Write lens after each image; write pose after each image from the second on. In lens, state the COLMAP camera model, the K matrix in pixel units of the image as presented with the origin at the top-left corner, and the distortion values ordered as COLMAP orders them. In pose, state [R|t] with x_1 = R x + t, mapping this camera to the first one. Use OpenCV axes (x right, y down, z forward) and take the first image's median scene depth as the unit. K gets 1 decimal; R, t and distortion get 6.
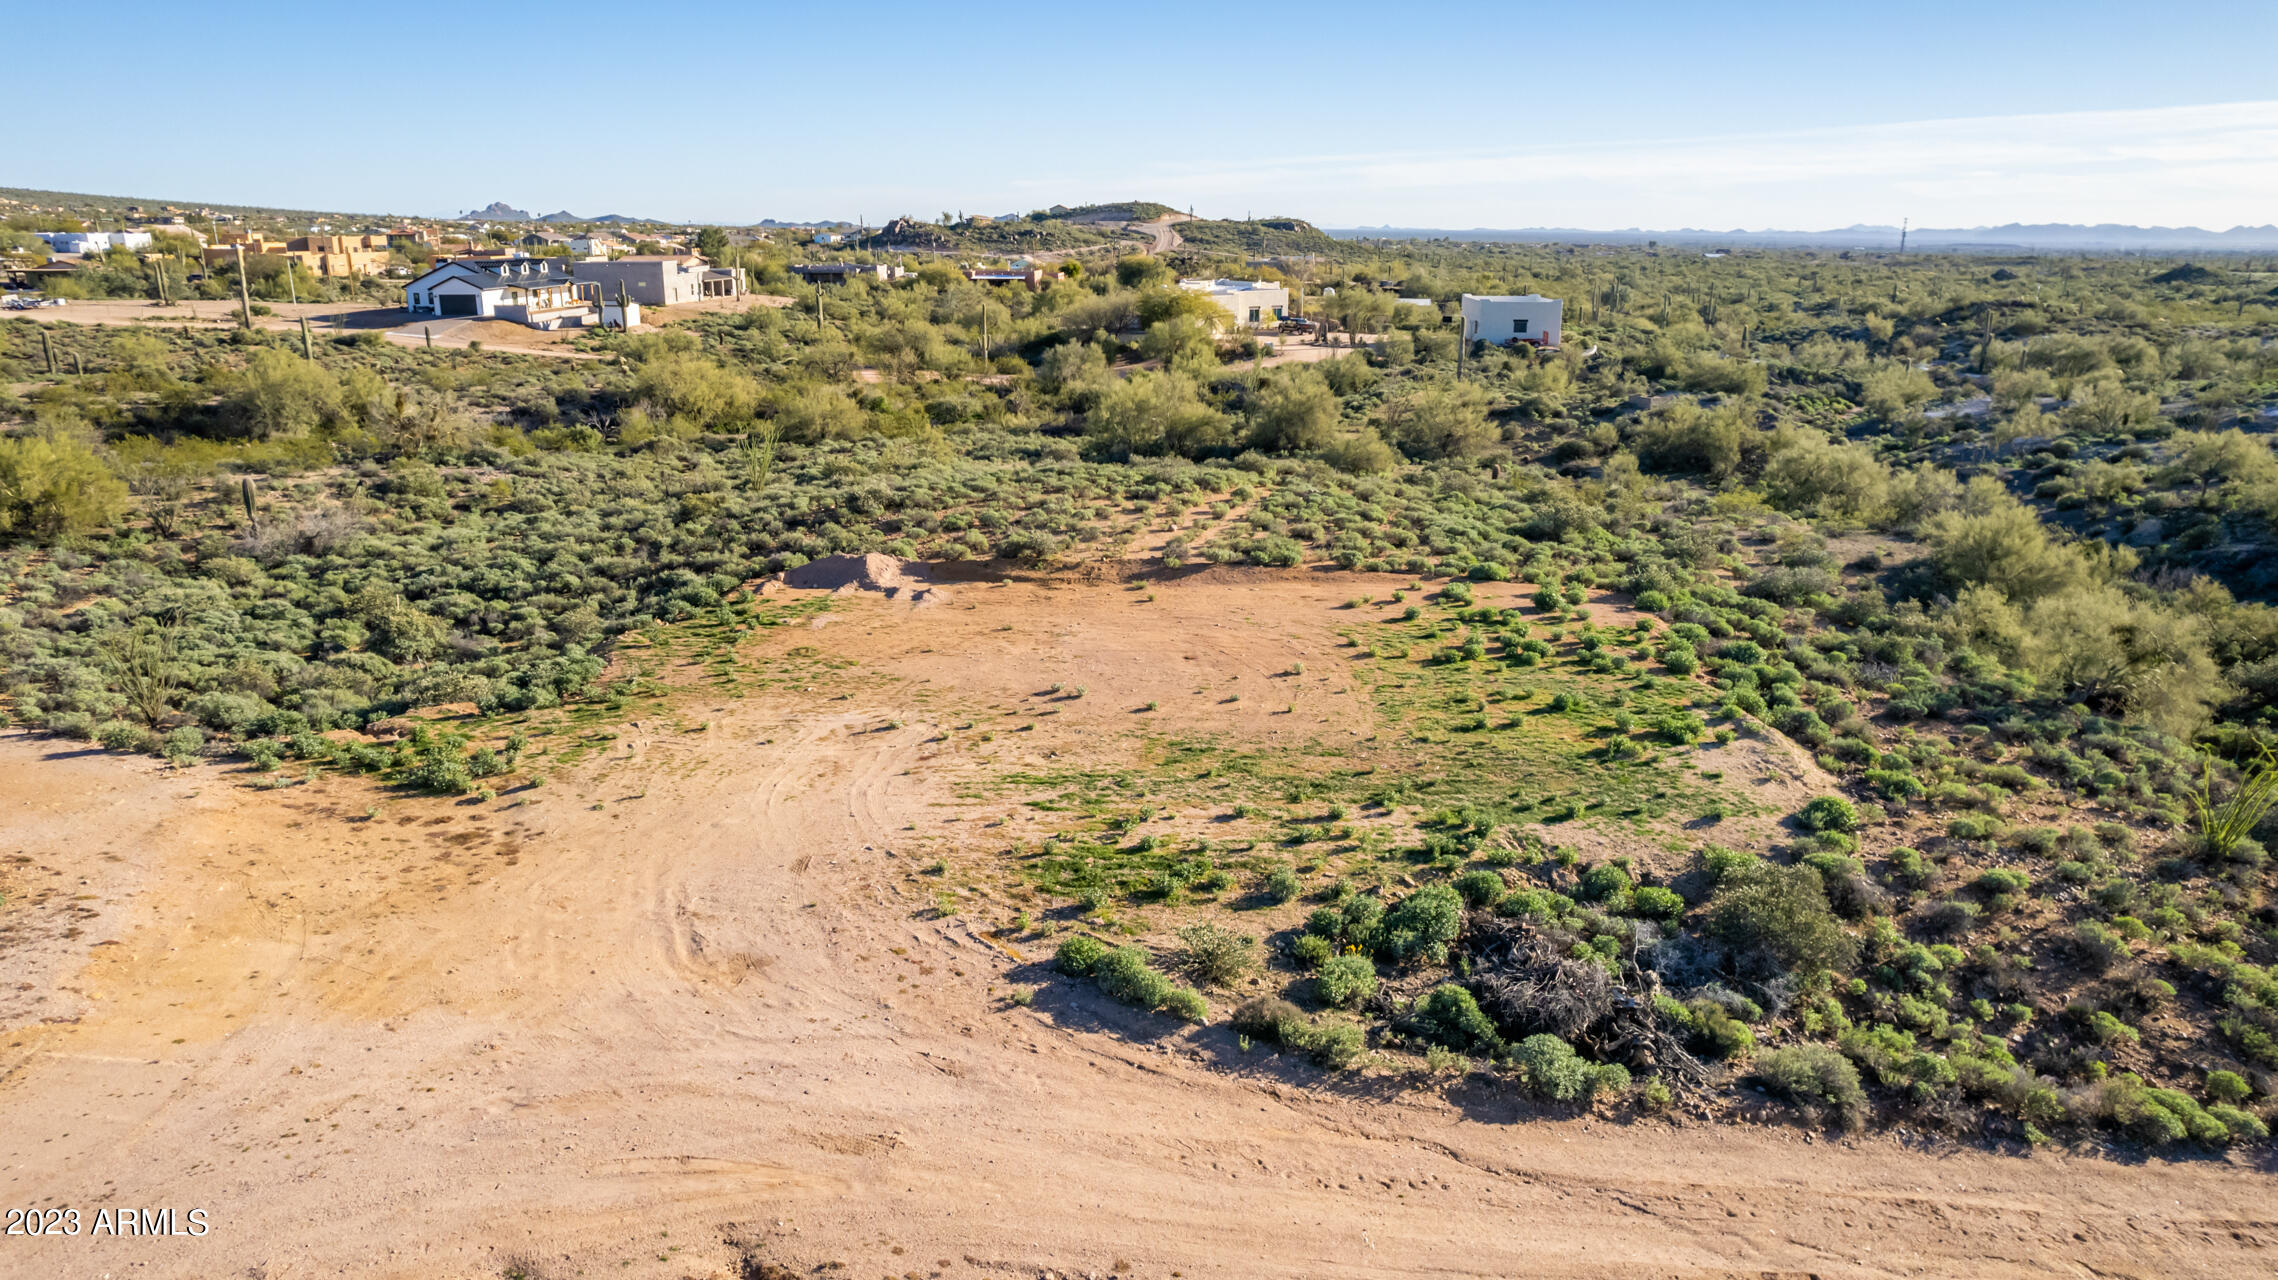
lens RADIAL K [[1506.7, 0, 1139.0], [0, 1506.7, 640.0], [0, 0, 1]] dist [-0.070726, 0.081717]
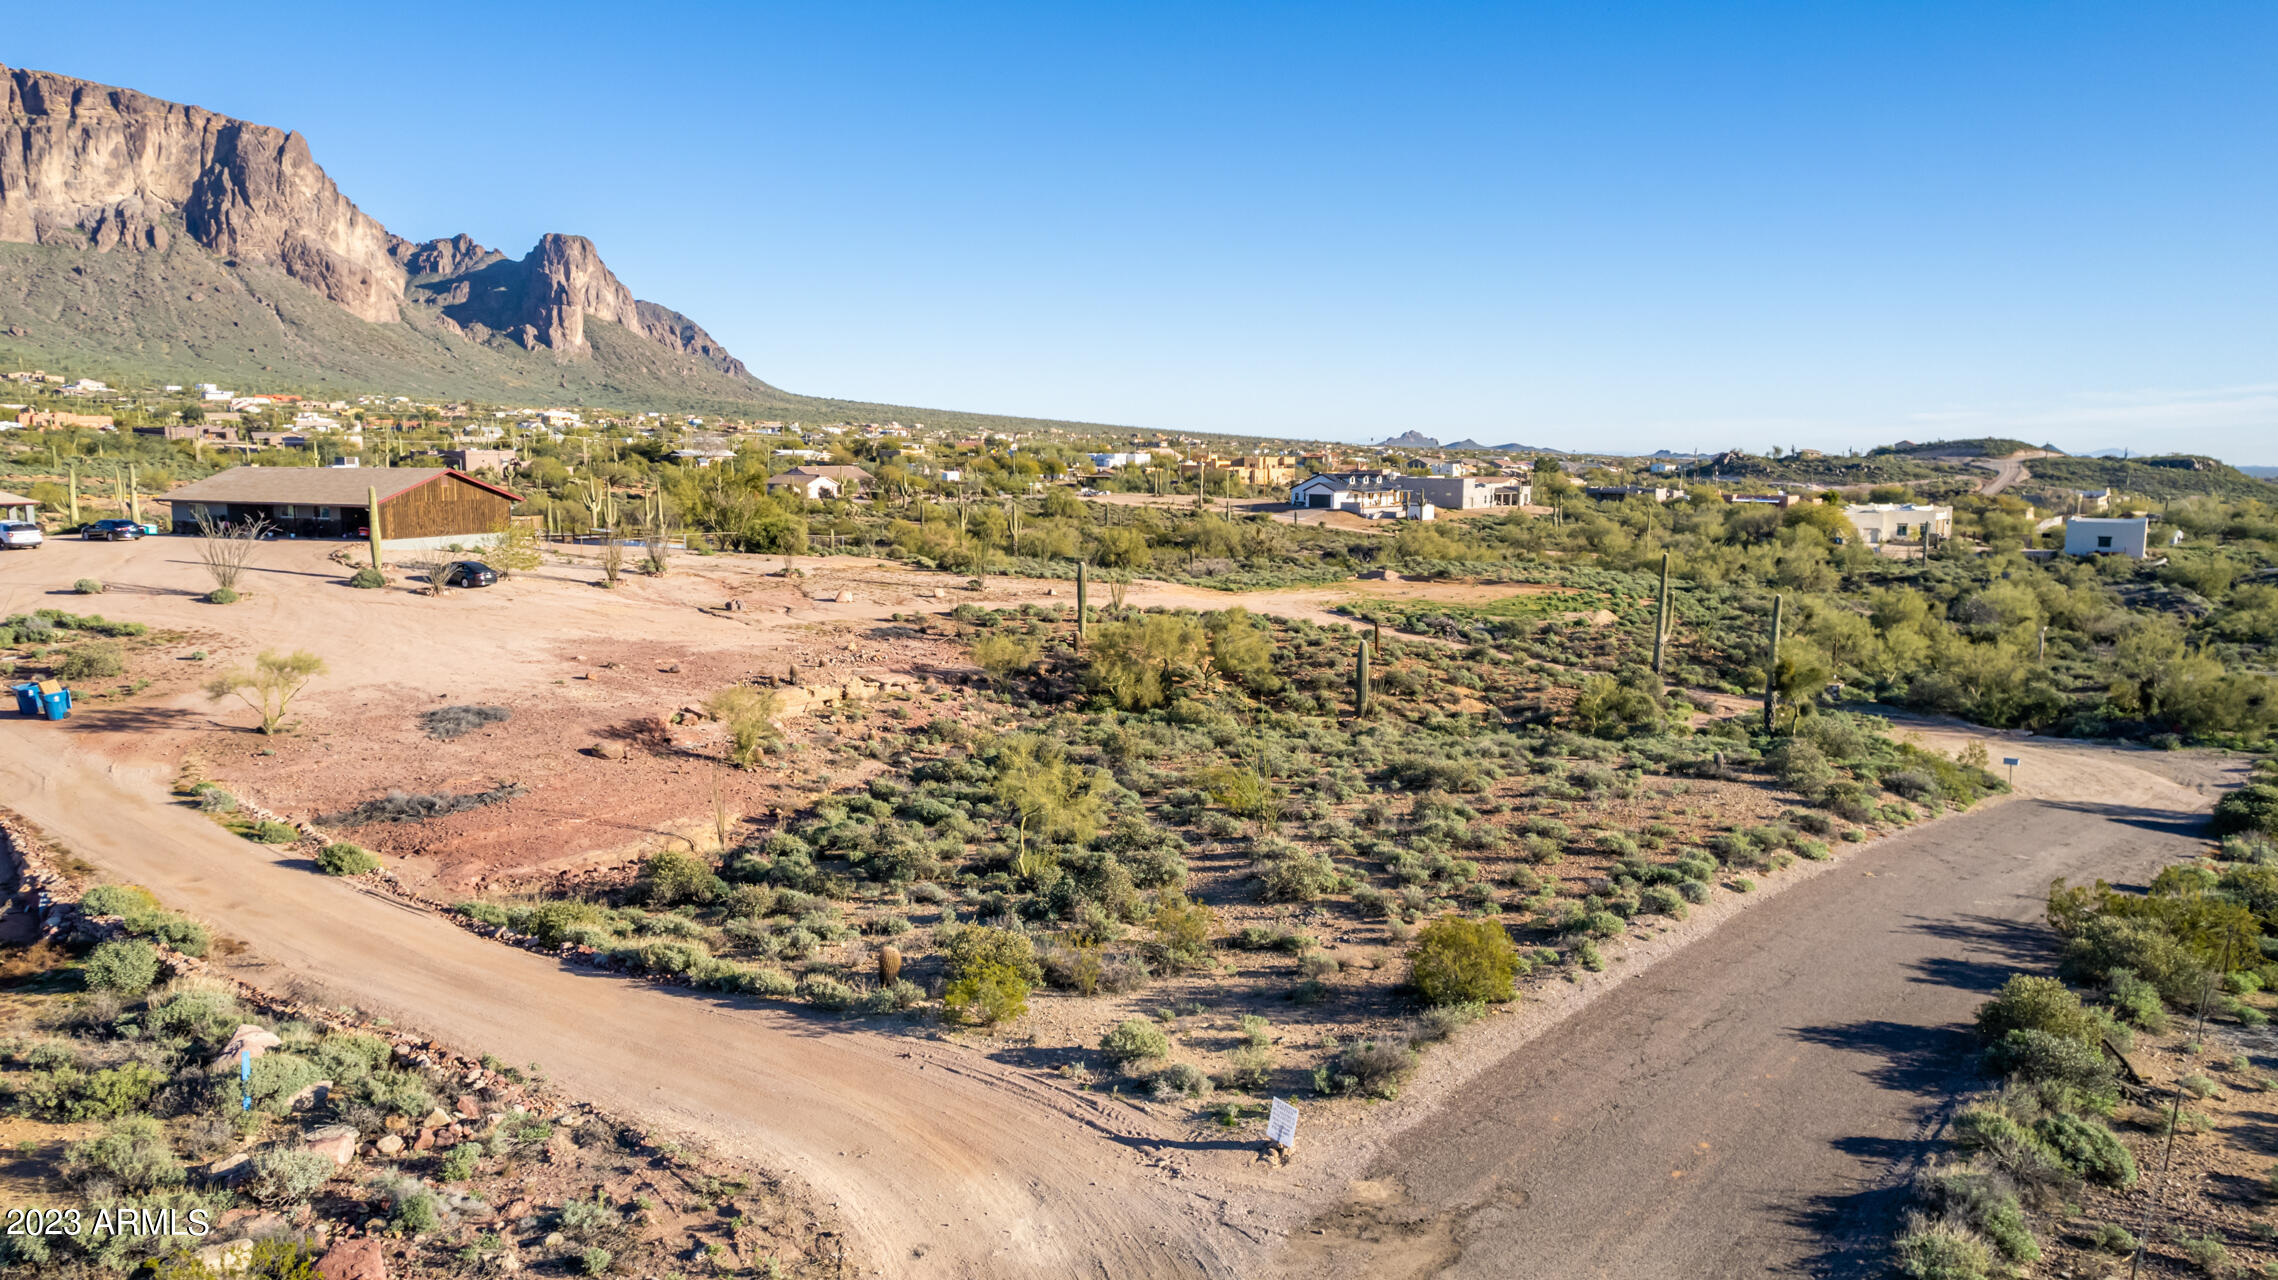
lens RADIAL K [[1506.7, 0, 1139.0], [0, 1506.7, 640.0], [0, 0, 1]] dist [-0.070726, 0.081717]
pose [[0.841233, 0.074586, -0.535503, 0.146025], [-0.152364, 0.983001, -0.102438, 0.066504], [0.518760, 0.167766, 0.838297, -0.242249]]
